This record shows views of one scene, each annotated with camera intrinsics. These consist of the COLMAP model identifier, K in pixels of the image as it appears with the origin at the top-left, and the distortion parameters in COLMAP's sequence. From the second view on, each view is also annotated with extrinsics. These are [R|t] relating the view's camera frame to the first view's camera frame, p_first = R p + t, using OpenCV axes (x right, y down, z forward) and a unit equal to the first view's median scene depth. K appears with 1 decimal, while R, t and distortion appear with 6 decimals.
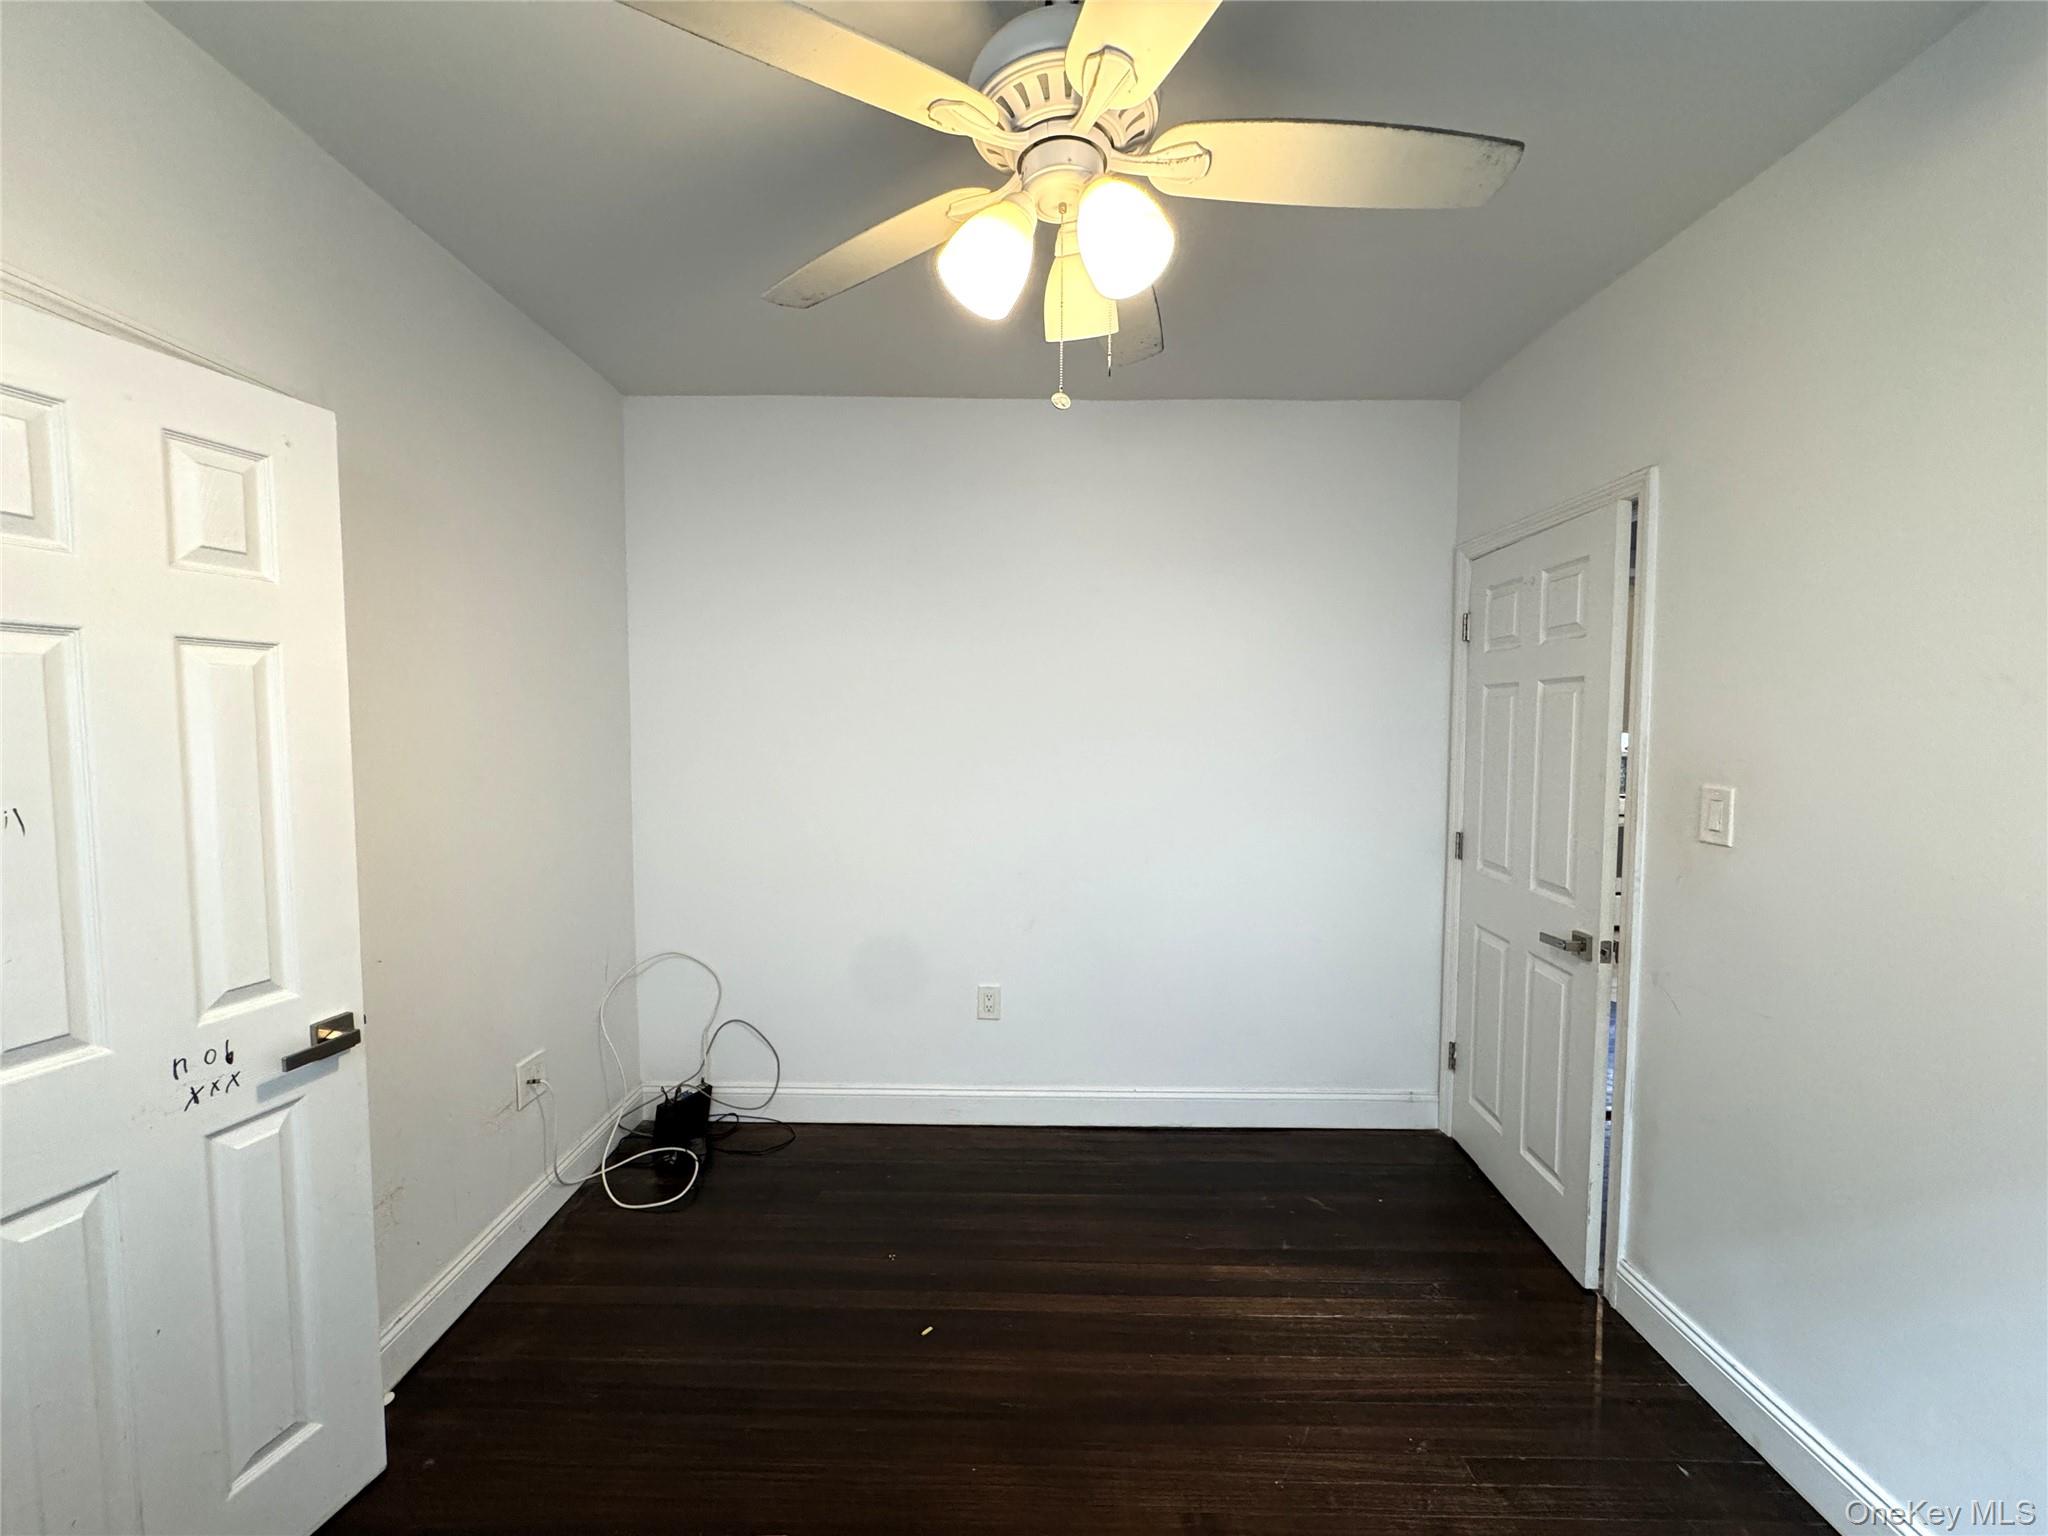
lens RADIAL K [[821.0, 0, 1031.2], [0, 821.0, 769.6], [0, 0, 1]] dist [-0.001247, 0.000088]
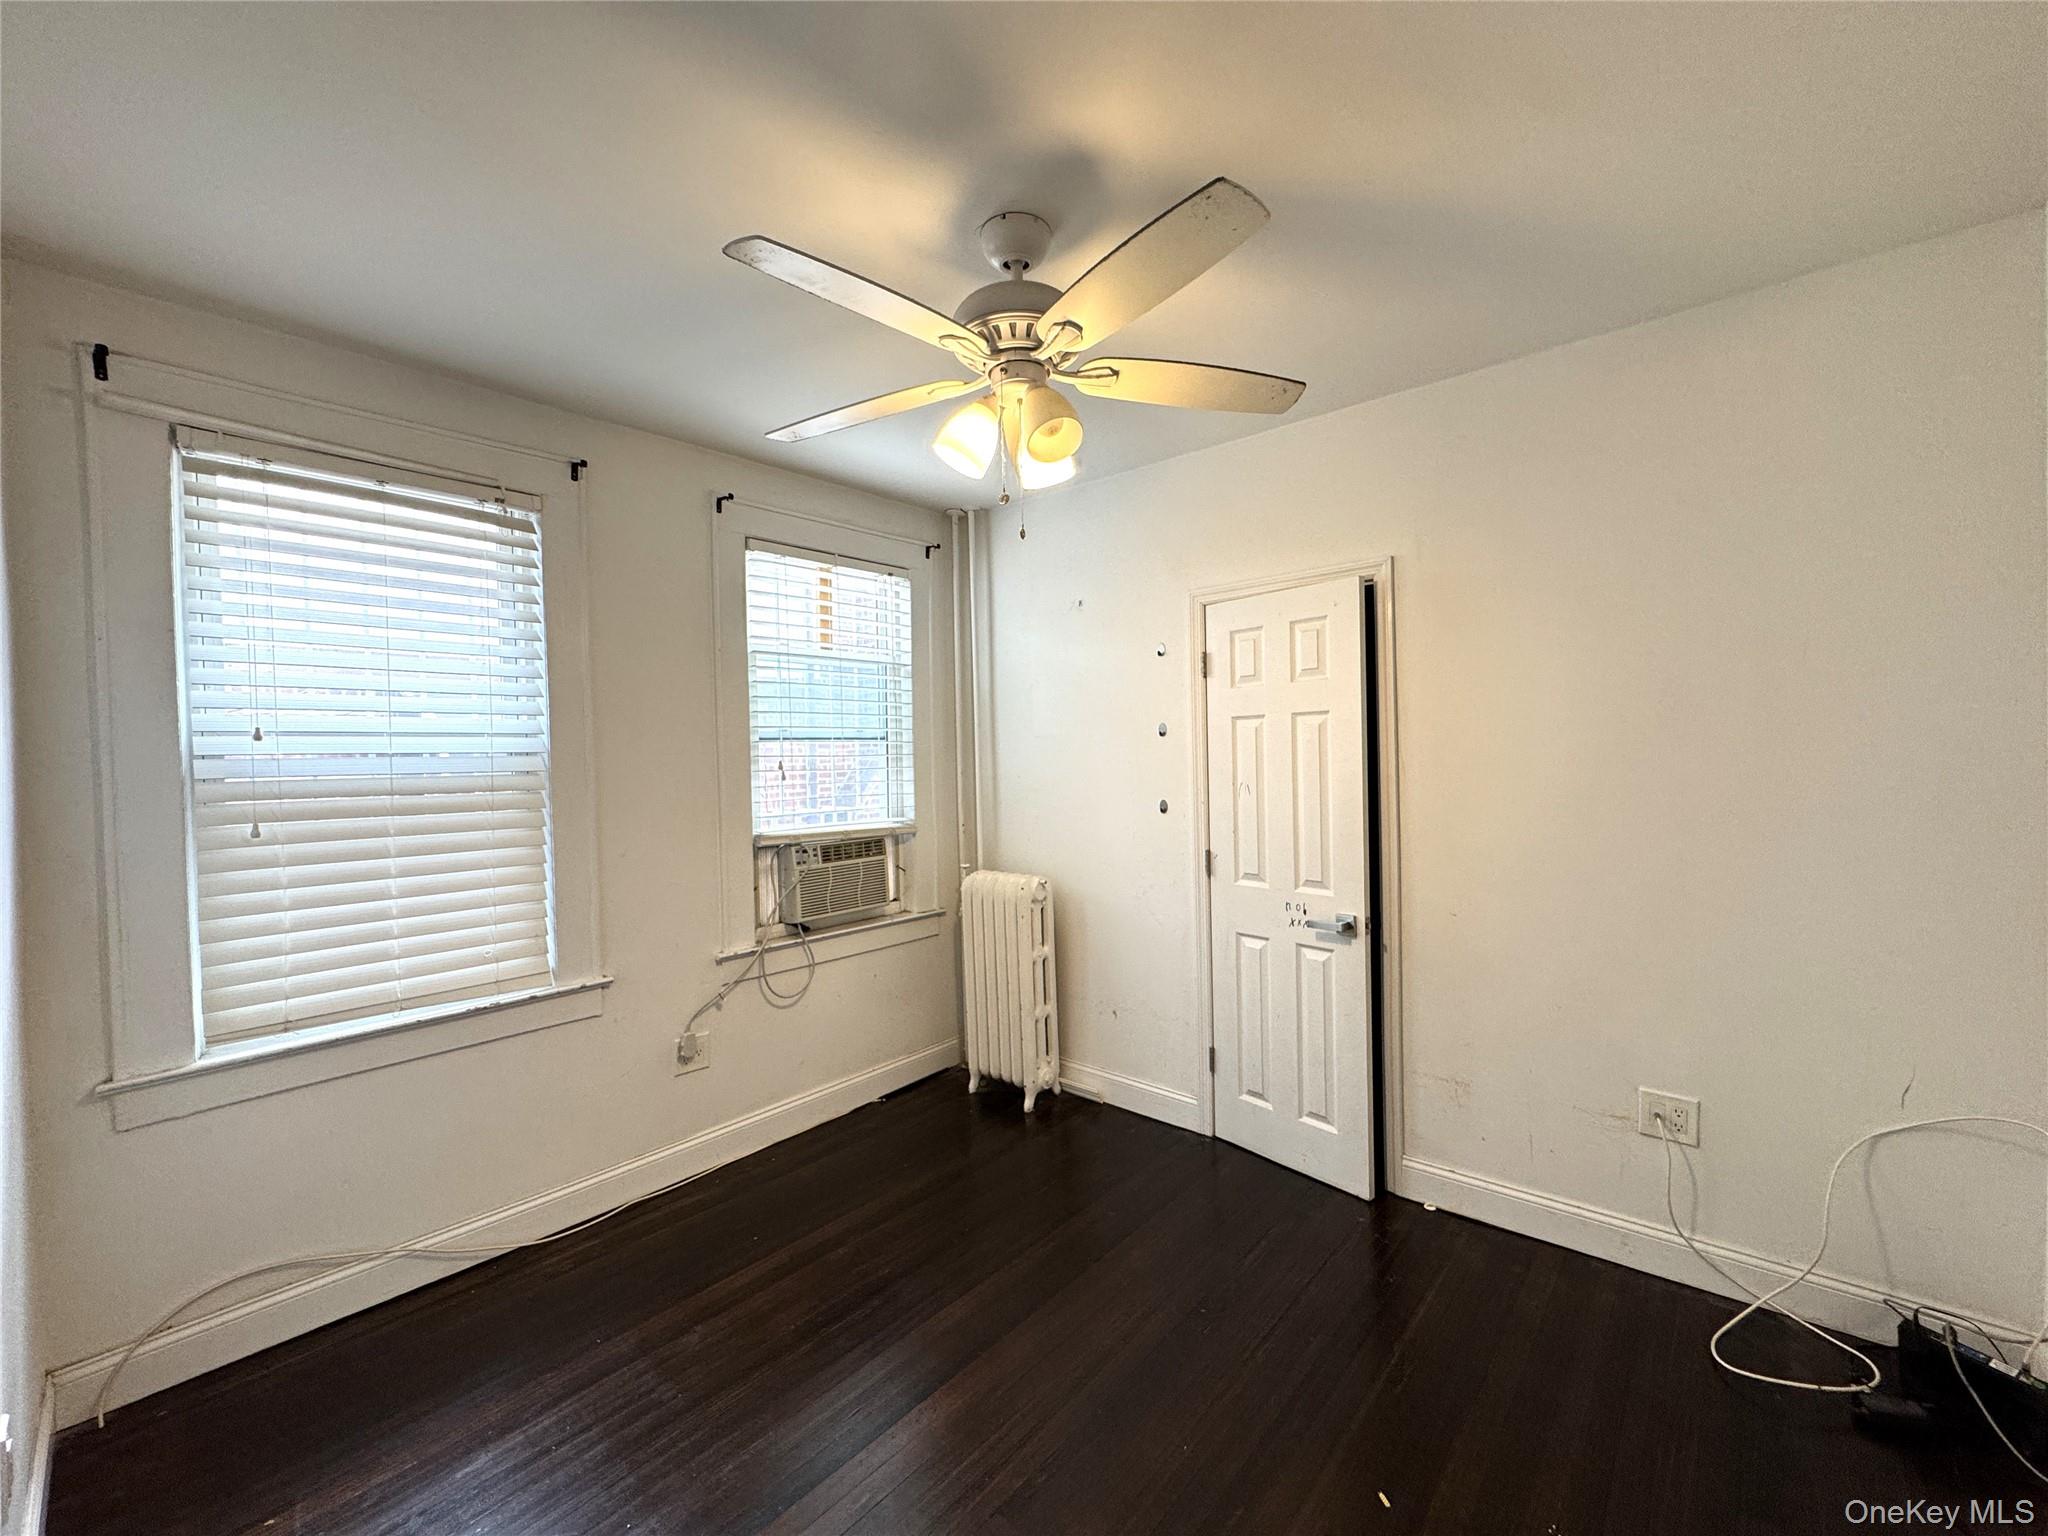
lens RADIAL K [[821.0, 0, 1031.2], [0, 821.0, 769.6], [0, 0, 1]] dist [-0.001247, 0.000088]
pose [[-0.659866, 0.025082, -0.750964, 1.054563], [-0.017799, 0.998640, 0.048994, -0.102602], [0.751172, 0.045696, -0.658523, 1.852748]]
